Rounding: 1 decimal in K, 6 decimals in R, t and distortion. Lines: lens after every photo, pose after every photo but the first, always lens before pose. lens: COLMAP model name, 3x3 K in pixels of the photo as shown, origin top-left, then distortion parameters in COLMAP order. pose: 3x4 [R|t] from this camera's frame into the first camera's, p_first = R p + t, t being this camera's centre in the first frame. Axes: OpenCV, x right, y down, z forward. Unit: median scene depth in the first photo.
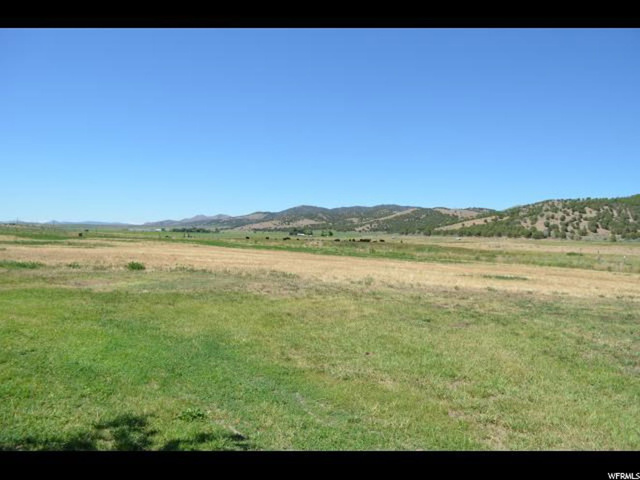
lens RADIAL K [[498.0, 0, 320.7], [0, 498.0, 240.4], [0, 0, 1]] dist [-0.088598, 0.012648]
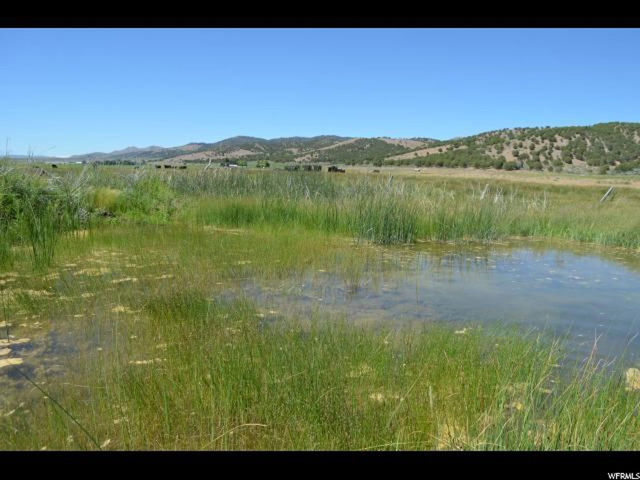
lens RADIAL K [[498.0, 0, 318.8], [0, 498.0, 240.9], [0, 0, 1]] dist [-0.088598, 0.012648]
pose [[0.993057, -0.018571, 0.116159, 0.006419], [0.002562, 0.990640, 0.136476, 0.000753], [-0.117607, -0.135231, 0.983810, 0.107237]]
